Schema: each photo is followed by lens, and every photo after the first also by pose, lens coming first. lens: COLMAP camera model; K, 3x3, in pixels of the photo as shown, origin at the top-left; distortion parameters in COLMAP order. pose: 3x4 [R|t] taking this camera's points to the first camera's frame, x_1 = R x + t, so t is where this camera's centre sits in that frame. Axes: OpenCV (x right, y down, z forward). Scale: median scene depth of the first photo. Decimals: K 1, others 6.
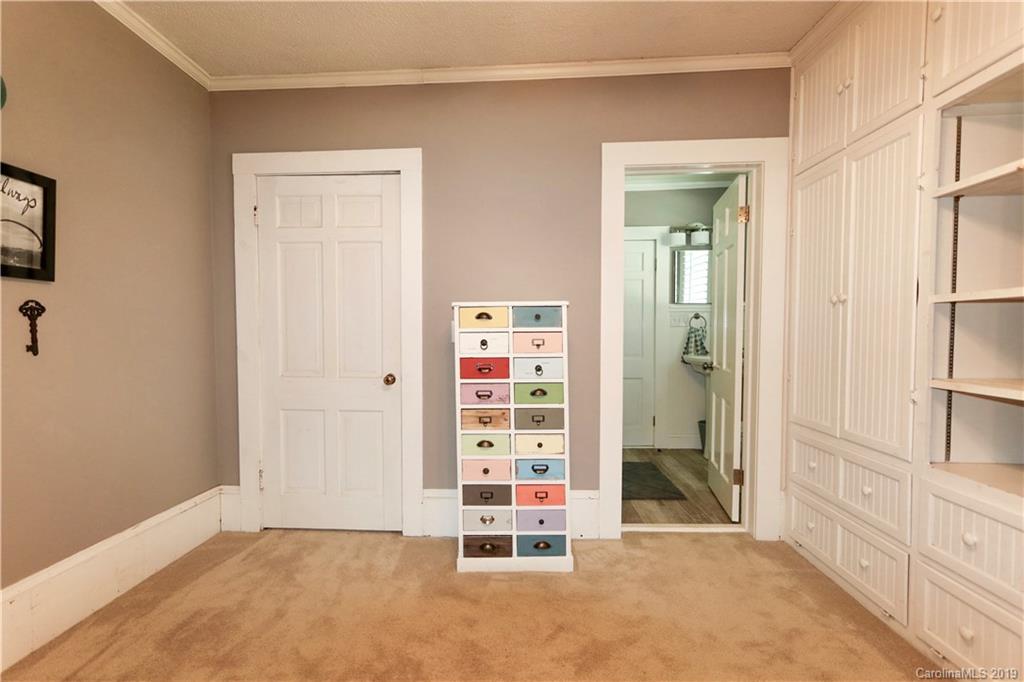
lens RADIAL K [[465.6, 0, 510.6], [0, 465.6, 342.7], [0, 0, 1]] dist [0.005230, 0.001779]
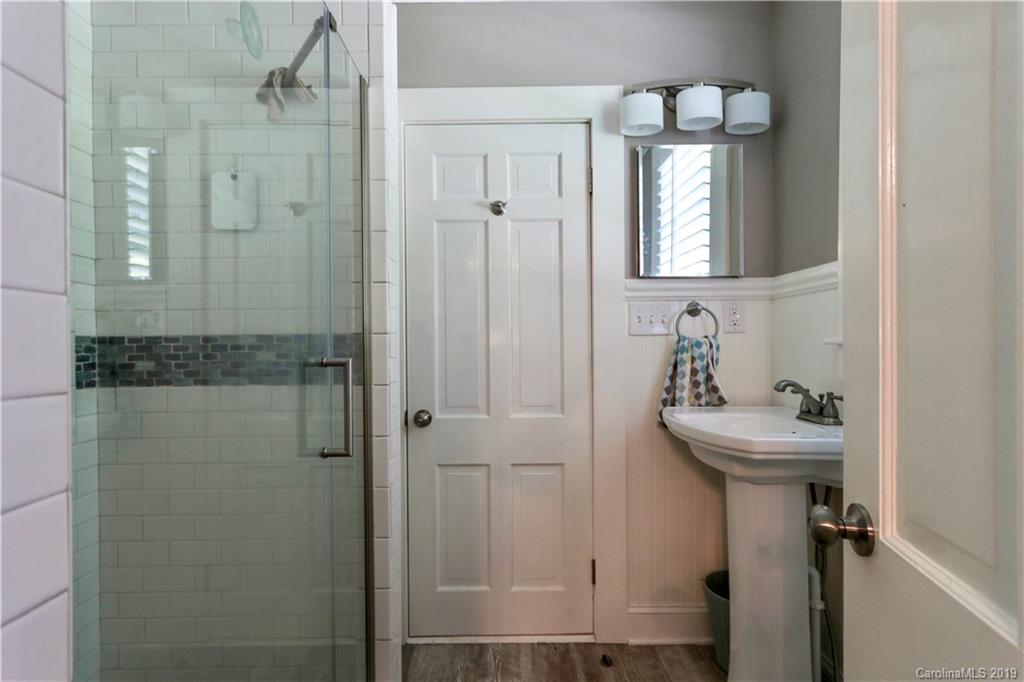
lens RADIAL K [[465.6, 0, 509.4], [0, 465.6, 346.1], [0, 0, 1]] dist [0.005230, 0.001779]
pose [[0.999079, -0.006831, 0.042367, 0.226436], [0.008255, 0.999404, -0.033511, -0.013144], [-0.042113, 0.033830, 0.998540, 0.614479]]
